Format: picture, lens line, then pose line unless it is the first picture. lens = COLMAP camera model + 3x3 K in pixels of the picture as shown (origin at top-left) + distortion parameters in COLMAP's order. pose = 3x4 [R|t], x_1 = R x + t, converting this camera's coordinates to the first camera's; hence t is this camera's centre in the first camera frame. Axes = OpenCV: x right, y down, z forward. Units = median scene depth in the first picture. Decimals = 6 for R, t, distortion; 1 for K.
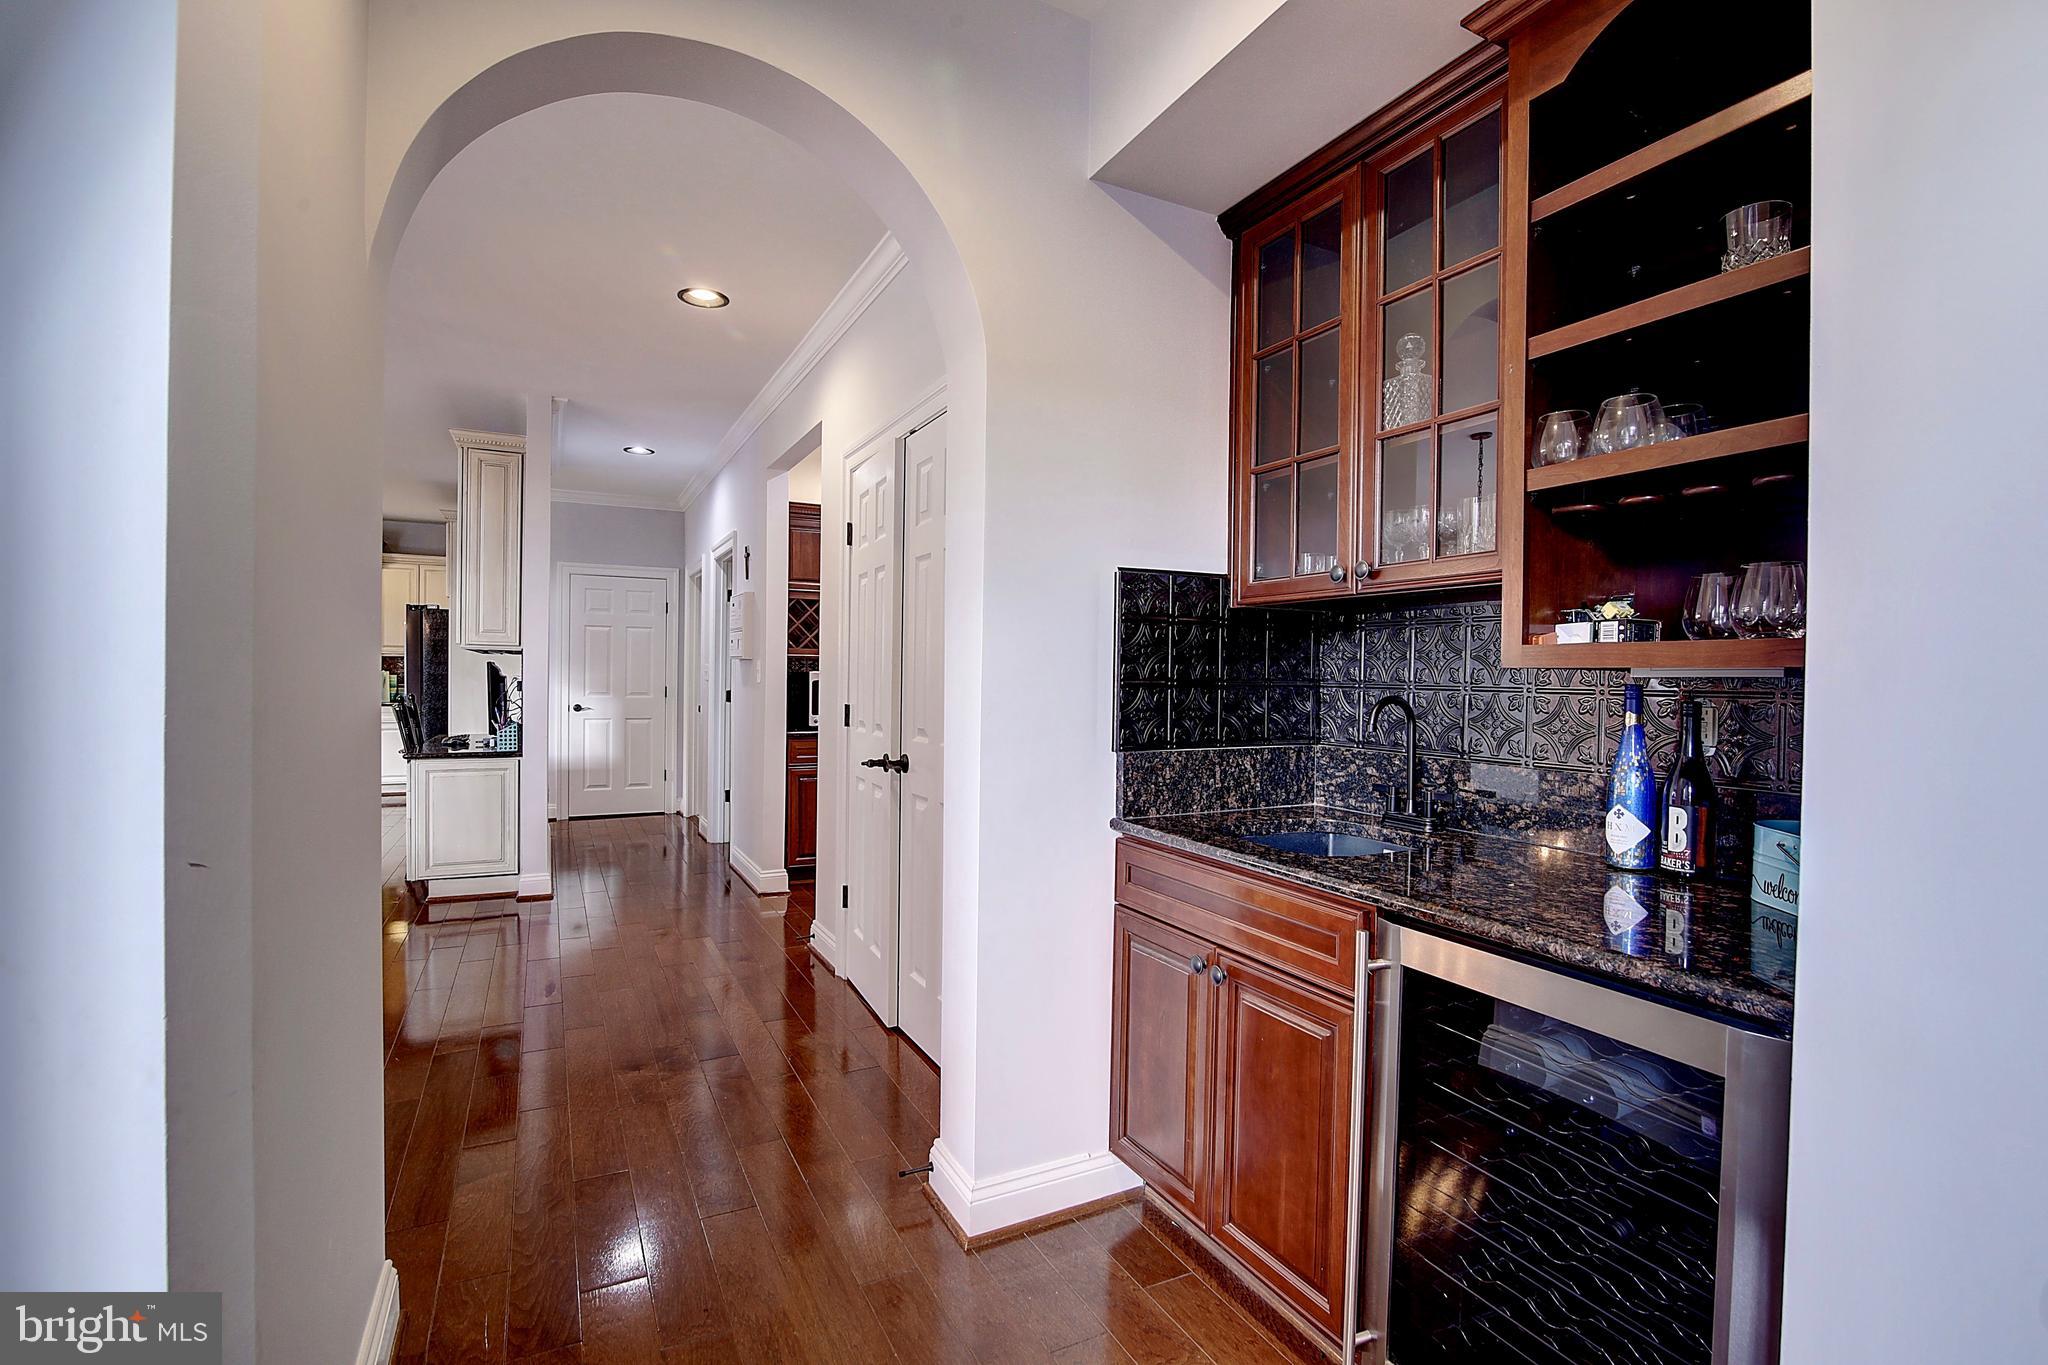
lens RADIAL K [[939.8, 0, 1022.6], [0, 939.8, 687.9], [0, 0, 1]] dist [-0.017763, -0.000733]
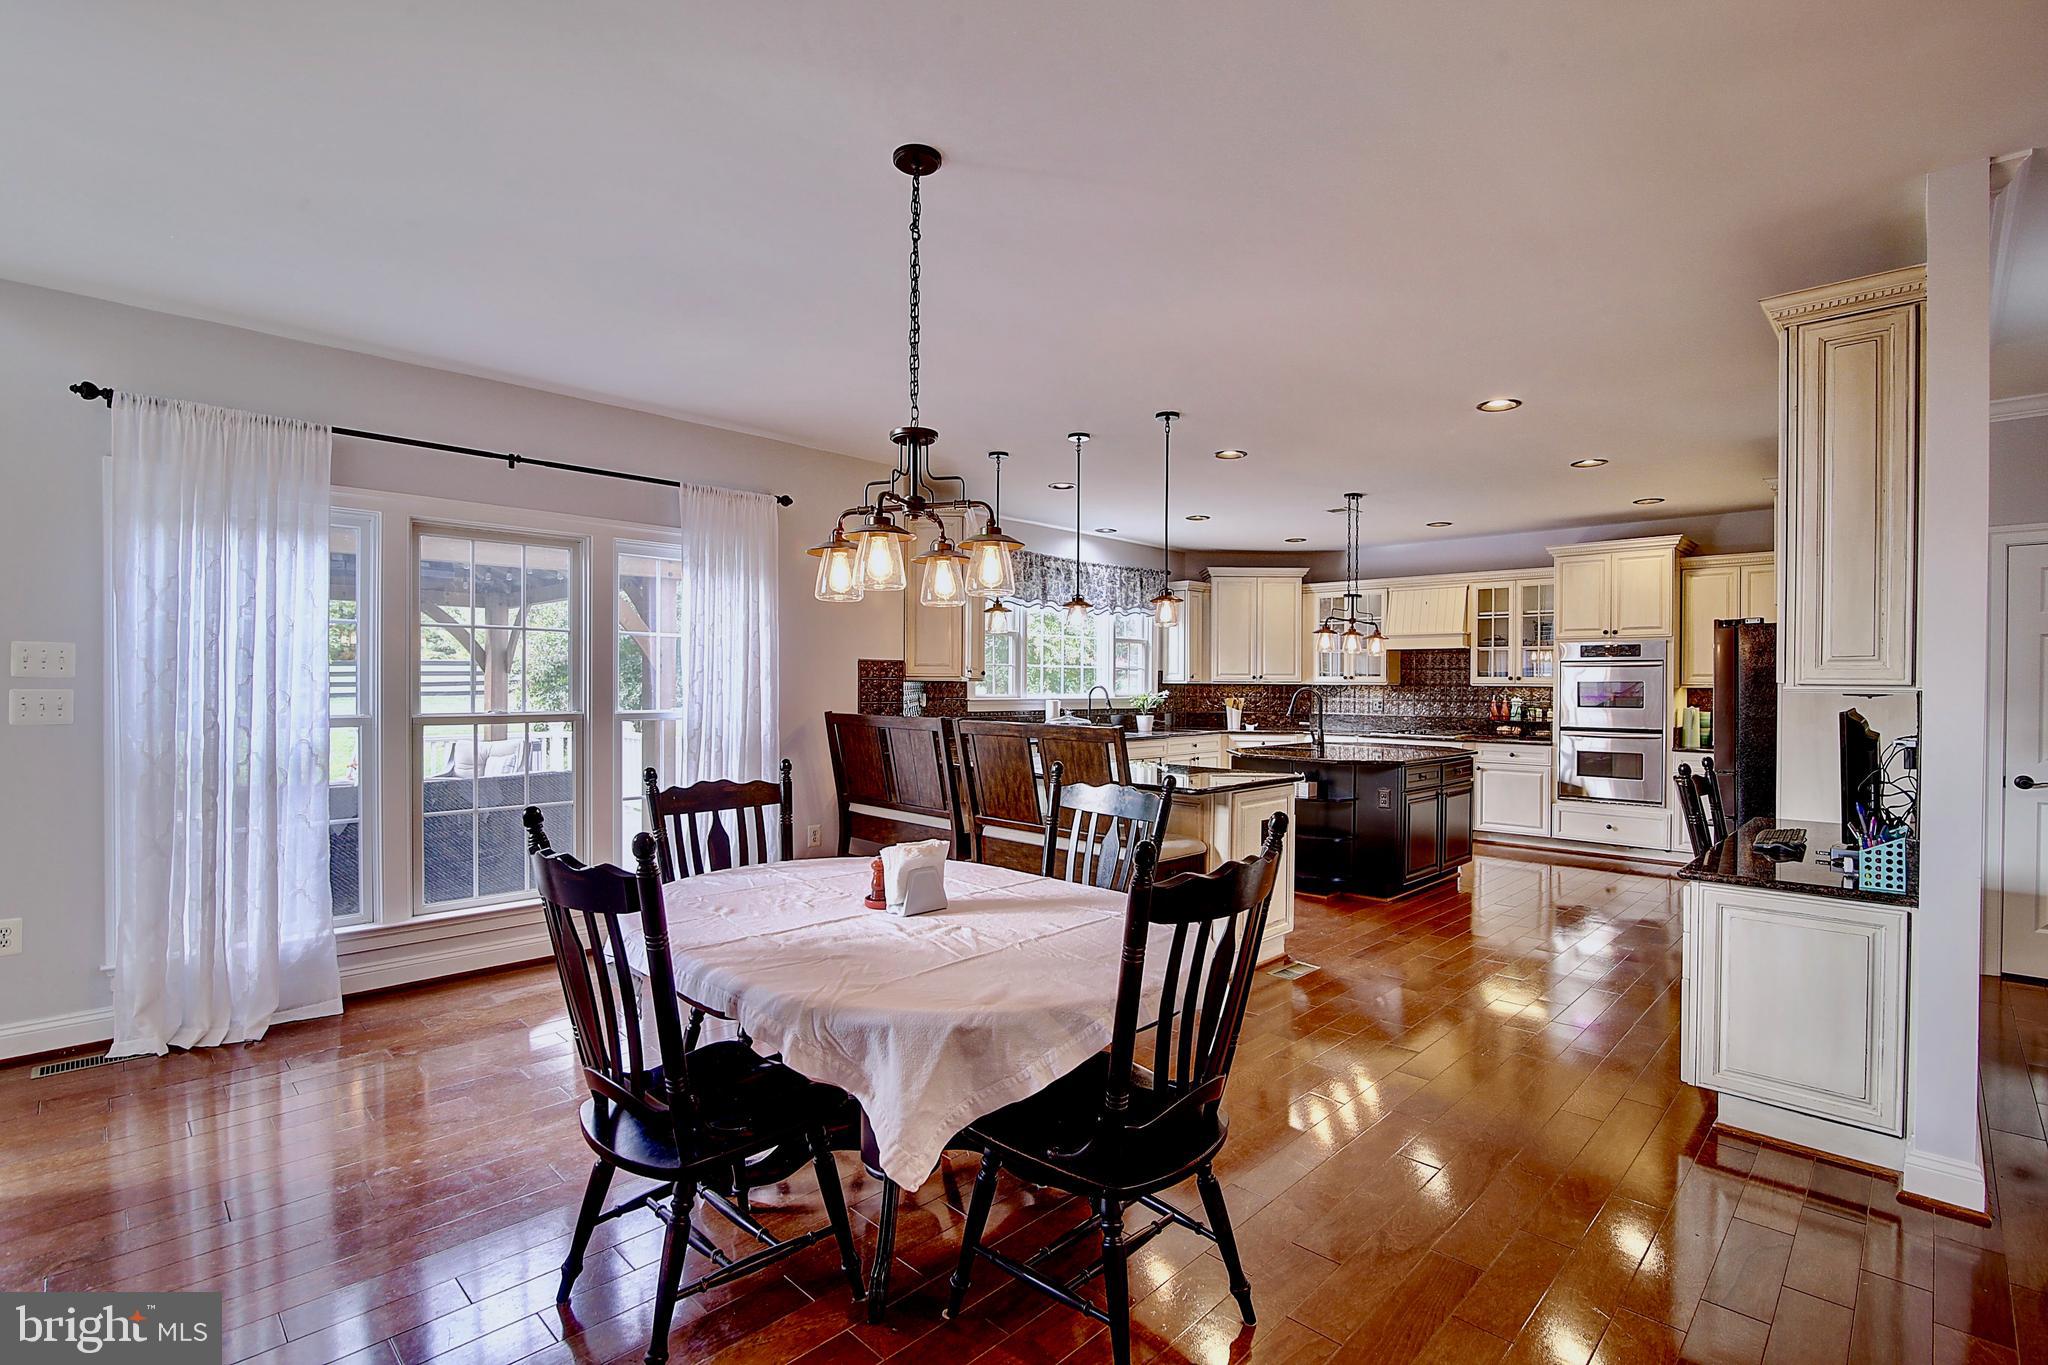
lens RADIAL K [[939.8, 0, 1022.6], [0, 939.8, 687.9], [0, 0, 1]] dist [-0.017763, -0.000733]
pose [[0.316904, -0.002859, -0.948453, -0.201620], [-0.013904, 0.999874, -0.007660, -0.031518], [0.948356, 0.015614, 0.316824, 0.358498]]
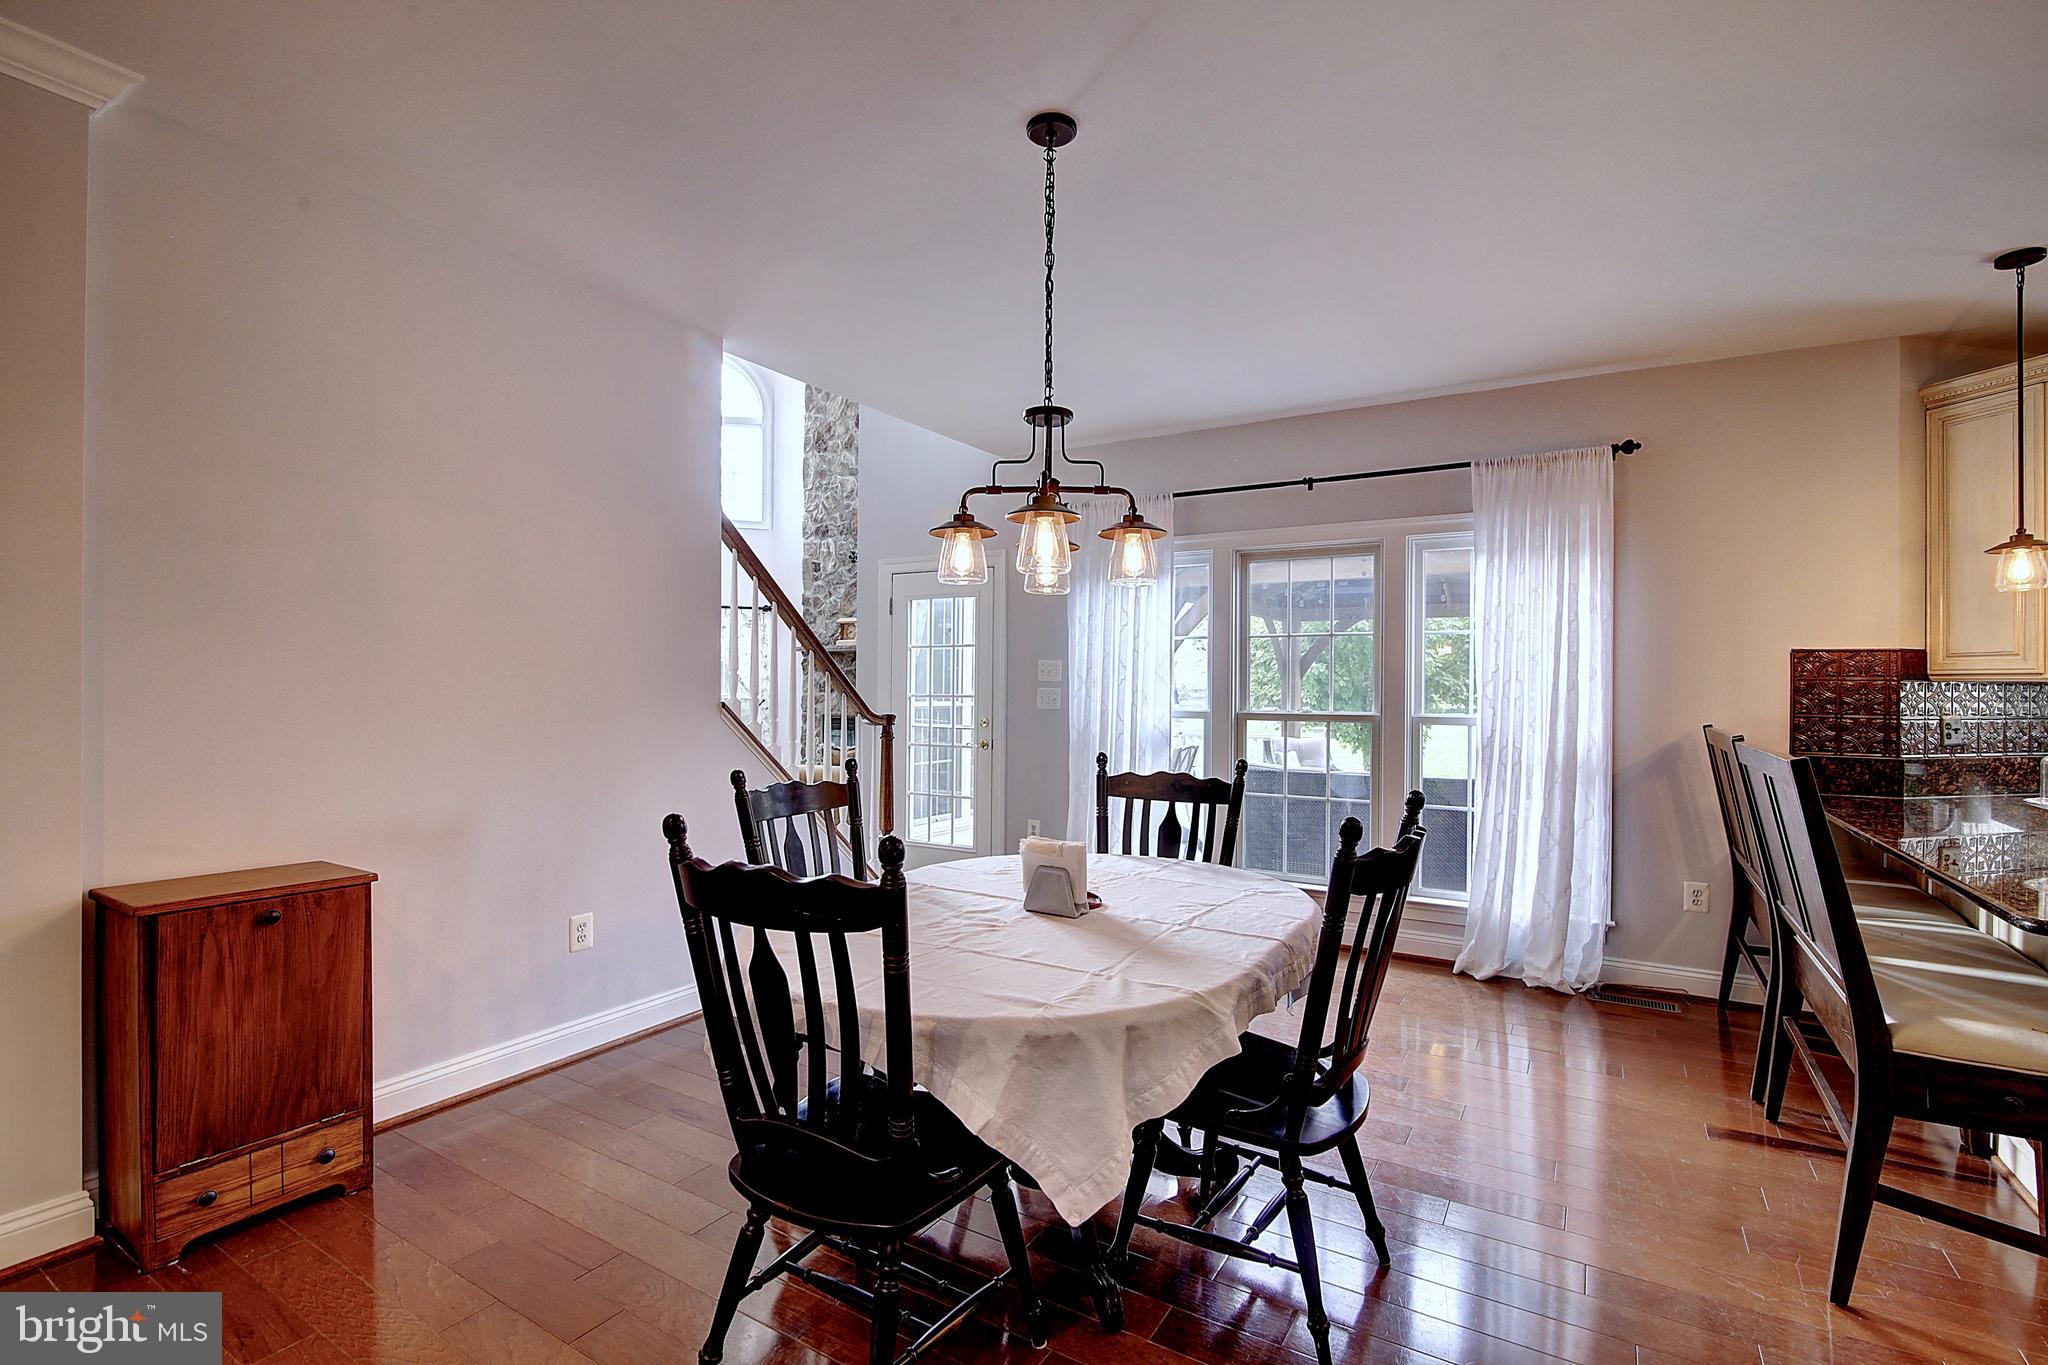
lens RADIAL K [[939.8, 0, 1022.6], [0, 939.8, 687.9], [0, 0, 1]] dist [-0.017763, -0.000733]
pose [[-0.856557, -0.018315, -0.515727, -0.632962], [-0.024984, 0.999670, 0.005994, -0.031493], [0.515447, 0.018020, -0.856732, 1.297636]]
